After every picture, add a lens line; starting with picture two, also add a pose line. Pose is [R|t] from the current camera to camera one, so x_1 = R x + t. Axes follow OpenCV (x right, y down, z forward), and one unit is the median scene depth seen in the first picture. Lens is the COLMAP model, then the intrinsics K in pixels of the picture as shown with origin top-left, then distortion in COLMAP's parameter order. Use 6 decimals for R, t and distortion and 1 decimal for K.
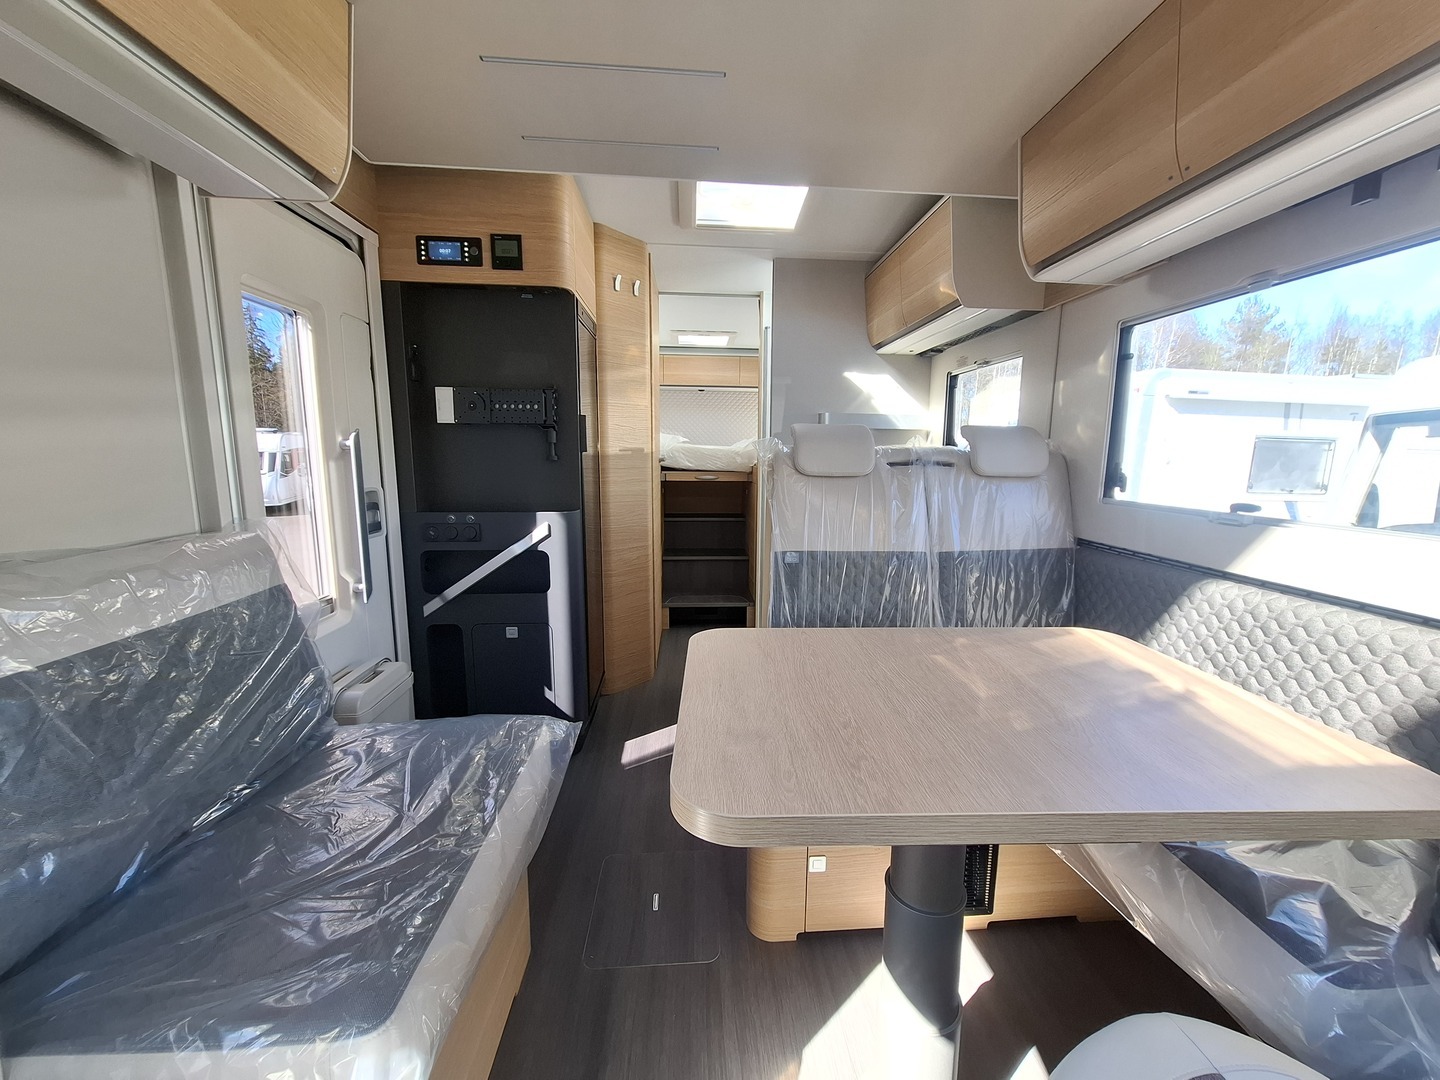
lens RADIAL K [[566.3, 0, 731.8], [0, 566.3, 534.3], [0, 0, 1]] dist [0.000563, 0.001436]
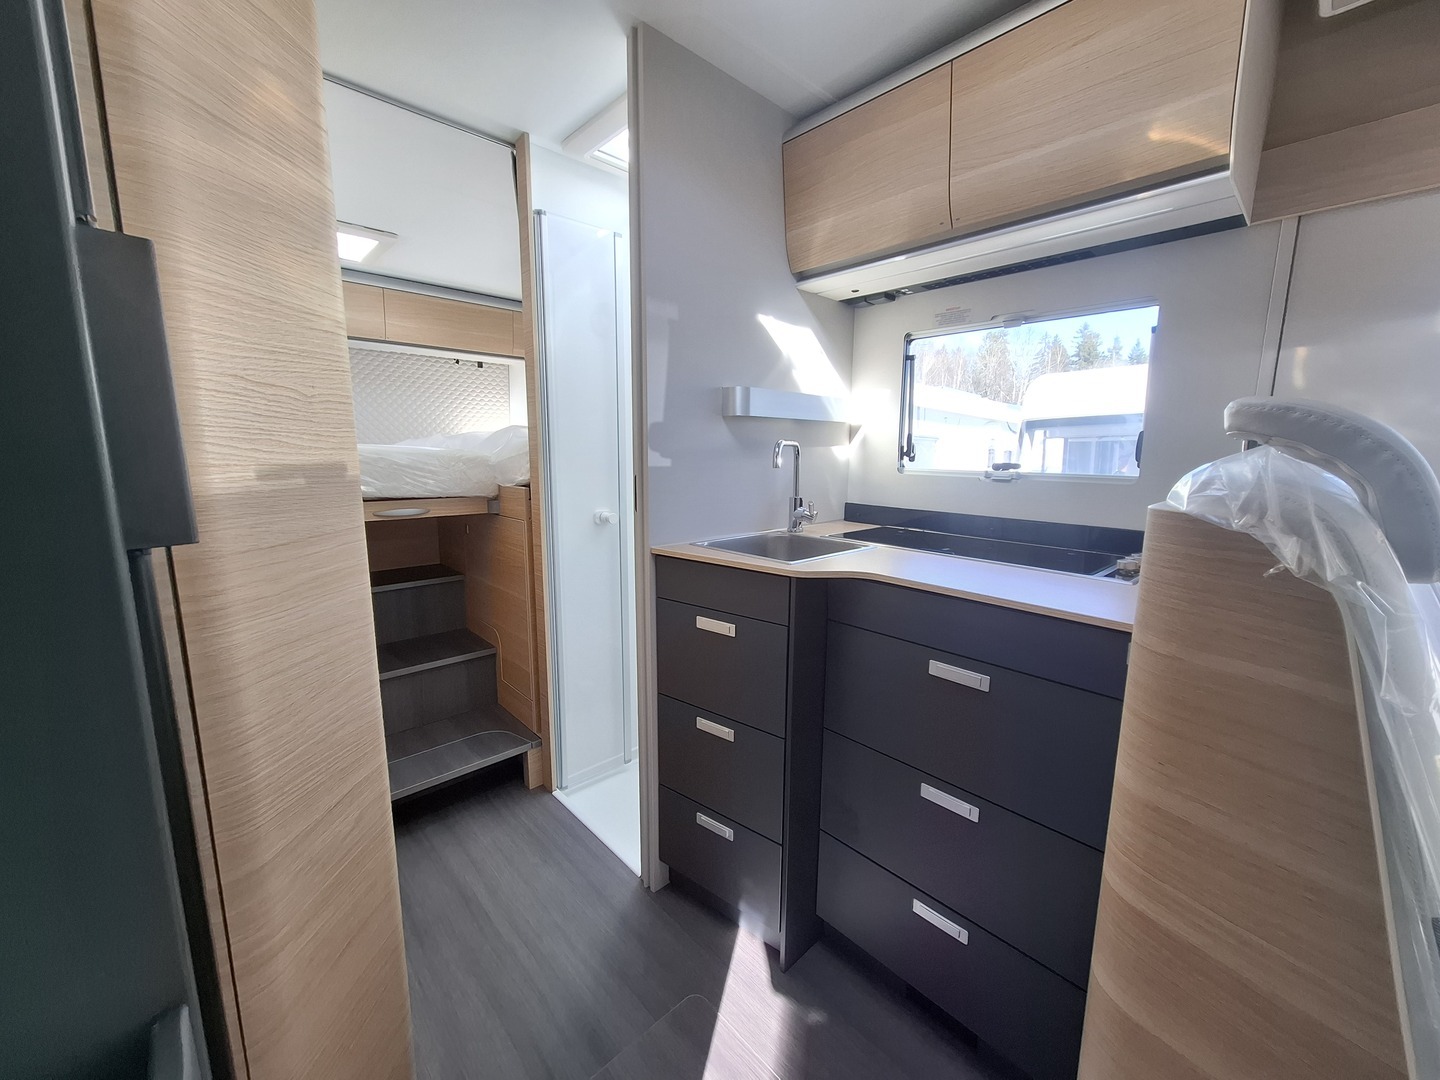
lens RADIAL K [[566.3, 0, 729.6], [0, 566.3, 537.5], [0, 0, 1]] dist [0.000563, 0.001436]
pose [[0.777969, -0.103656, 0.619693, -0.277213], [0.091487, 0.994474, 0.051491, -0.166292], [-0.621606, 0.016635, 0.783153, 0.950815]]
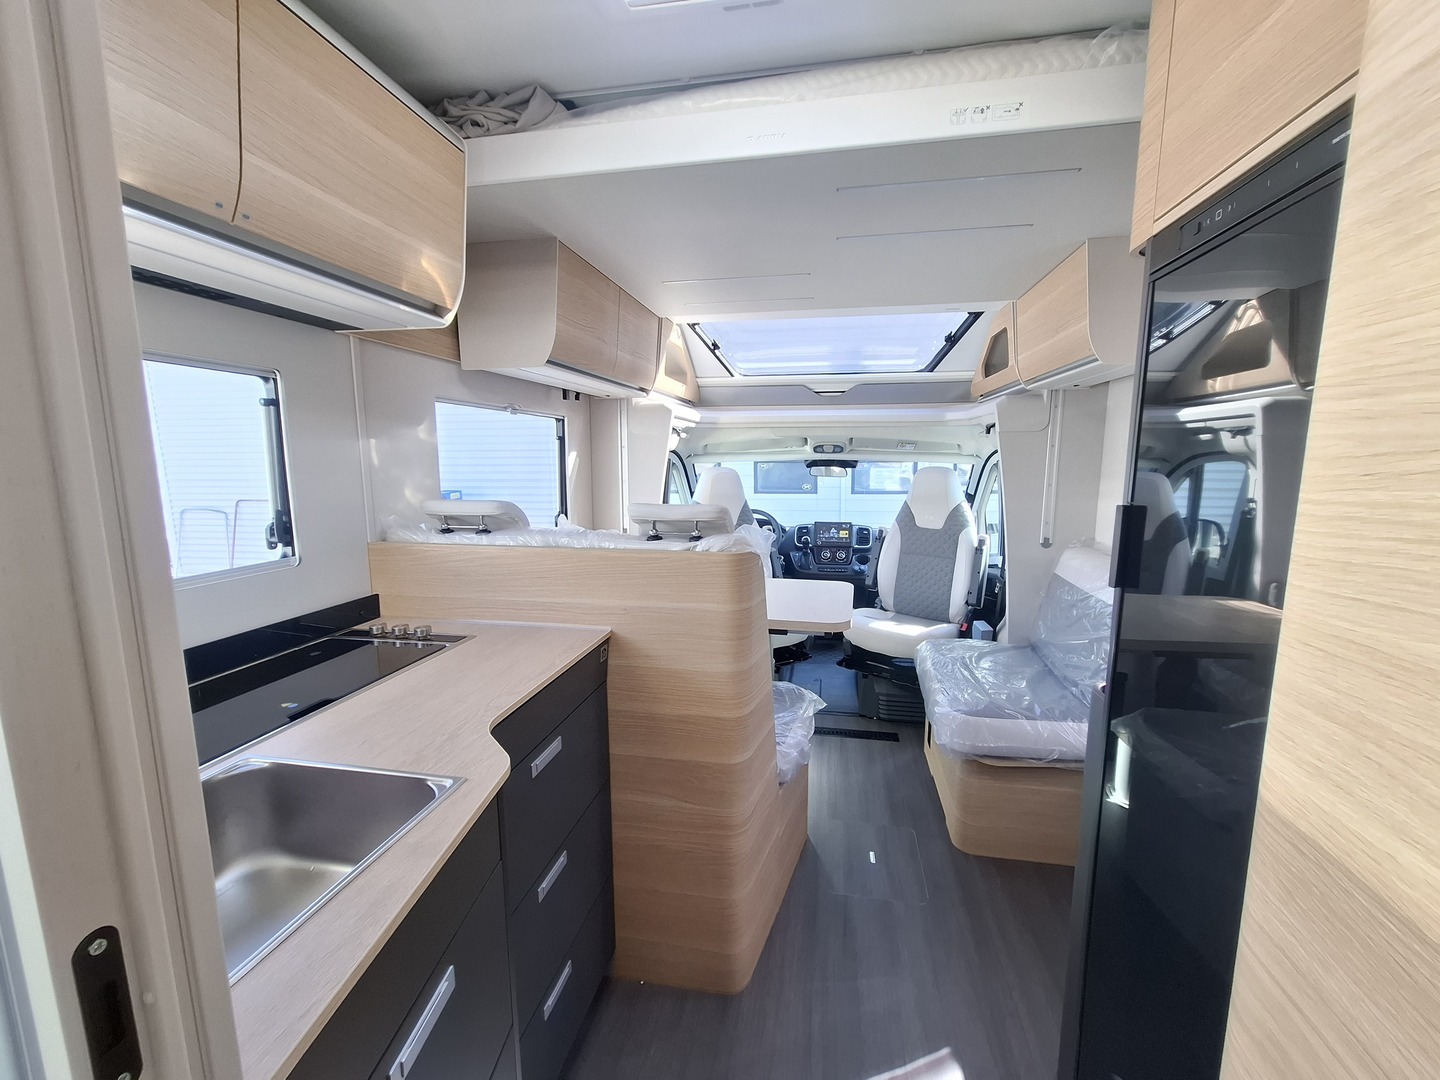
lens RADIAL K [[566.3, 0, 734.2], [0, 566.3, 538.8], [0, 0, 1]] dist [0.000563, 0.001436]
pose [[-0.969778, -0.046150, 0.239584, -0.087521], [0.025485, 0.957417, 0.287580, -0.362020], [-0.242654, 0.284995, -0.927306, 1.681385]]
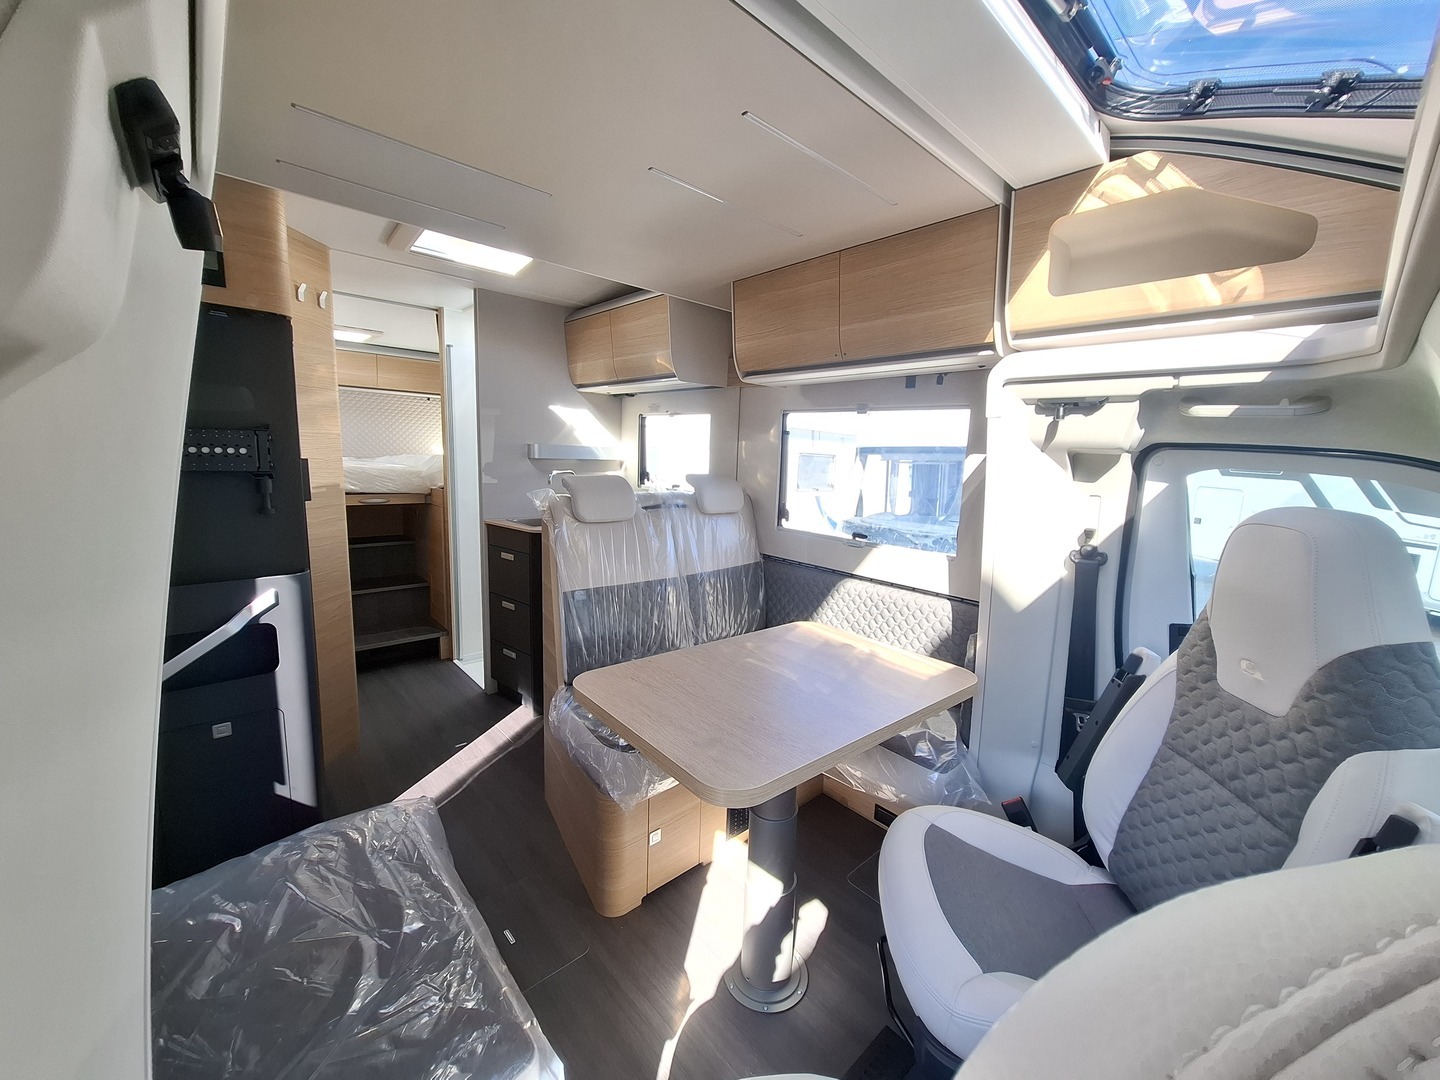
lens RADIAL K [[566.3, 0, 730.7], [0, 566.3, 535.9], [0, 0, 1]] dist [0.000563, 0.001436]
pose [[0.786339, -0.072922, 0.613477, -0.329024], [0.061426, 0.997317, 0.039813, -0.099317], [-0.614734, 0.006377, 0.788708, -0.086715]]
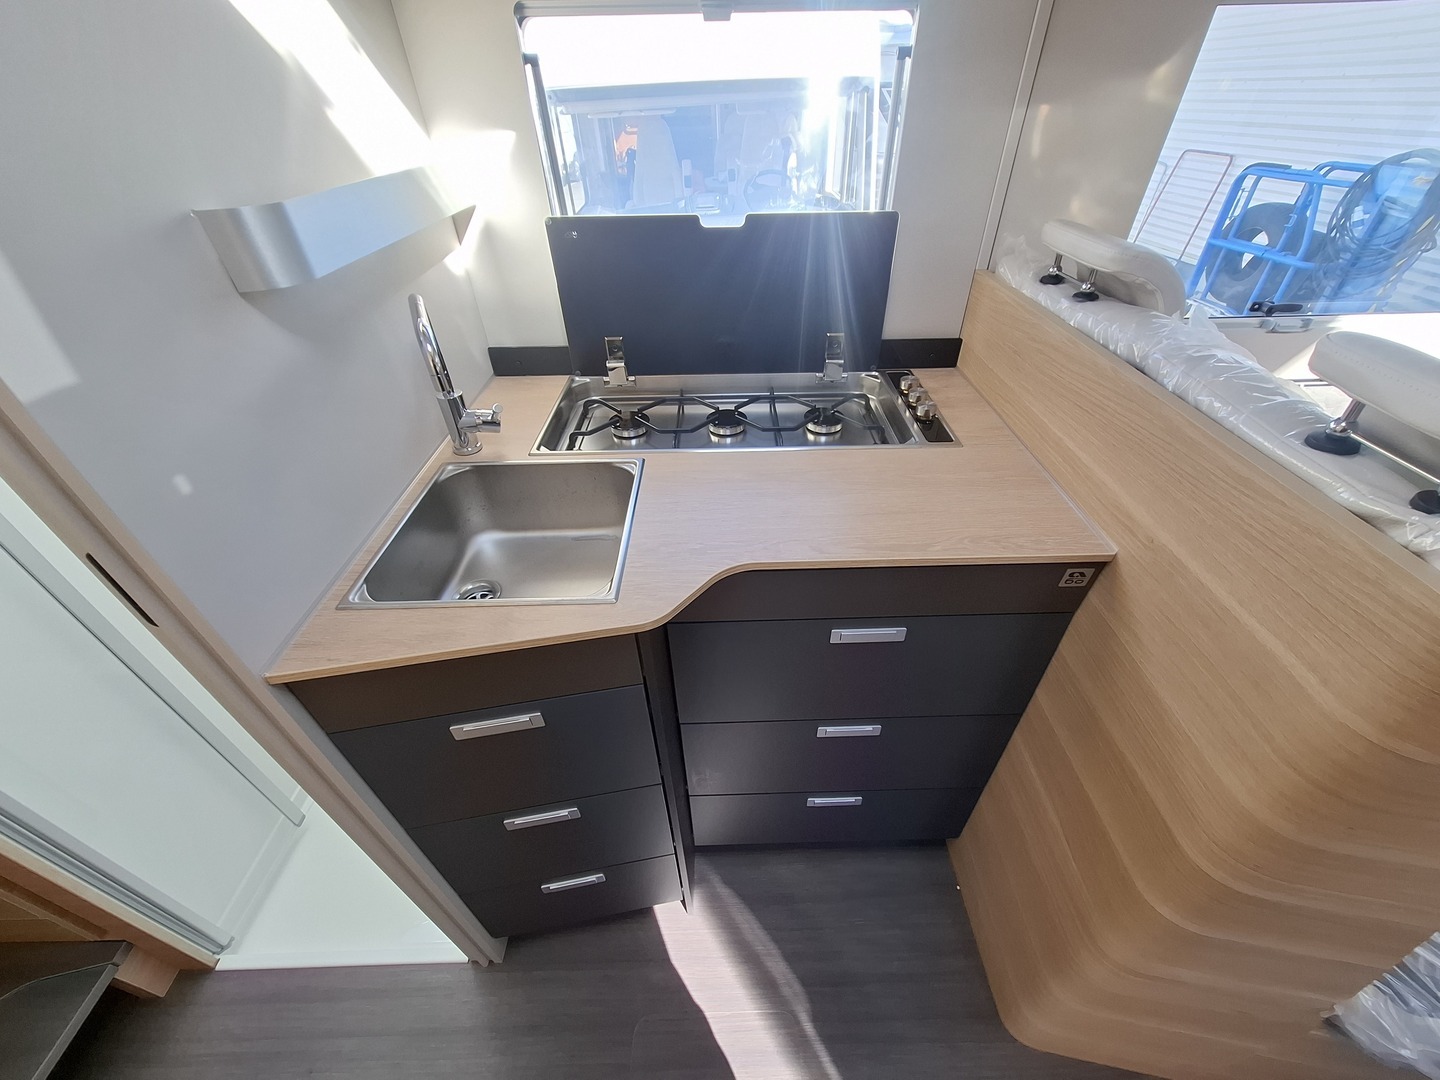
lens RADIAL K [[566.3, 0, 731.4], [0, 566.3, 536.2], [0, 0, 1]] dist [0.000563, 0.001436]
pose [[0.058014, -0.630448, 0.774060, -0.078931], [0.164998, 0.770758, 0.615393, -0.342331], [-0.984586, 0.092017, 0.148738, 1.285684]]
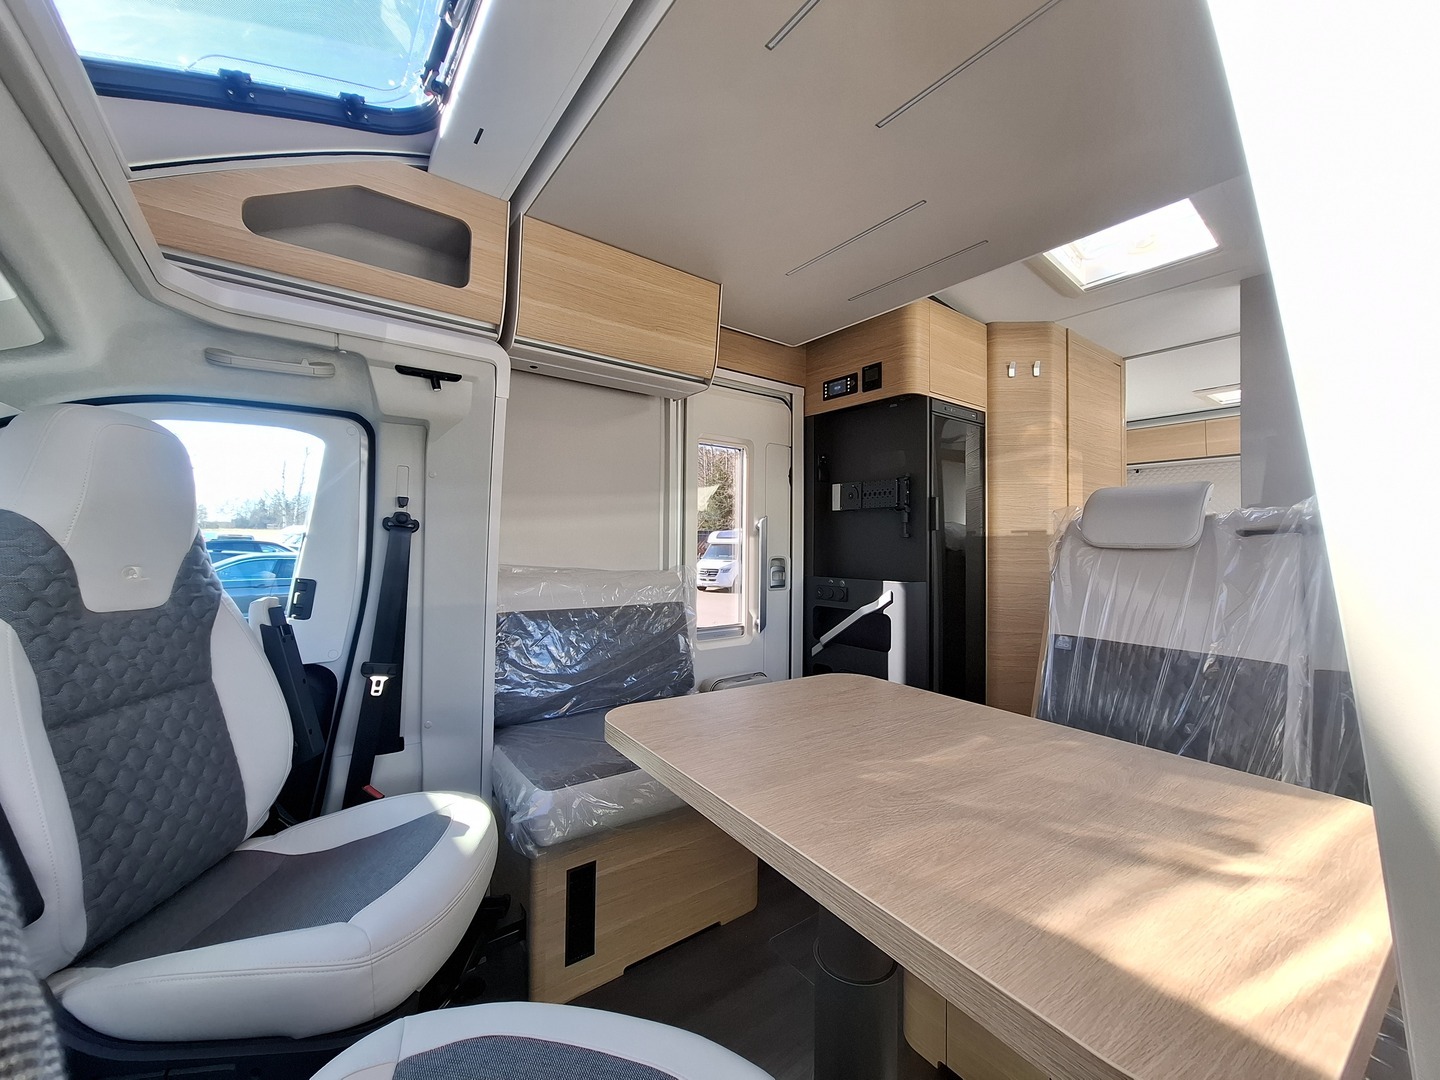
lens RADIAL K [[566.3, 0, 734.9], [0, 566.3, 529.1], [0, 0, 1]] dist [0.000563, 0.001436]
pose [[0.545632, -0.028503, -0.837540, 0.510667], [-0.125520, 0.985368, -0.115306, 0.031535], [0.828571, 0.168042, 0.534070, 0.111786]]
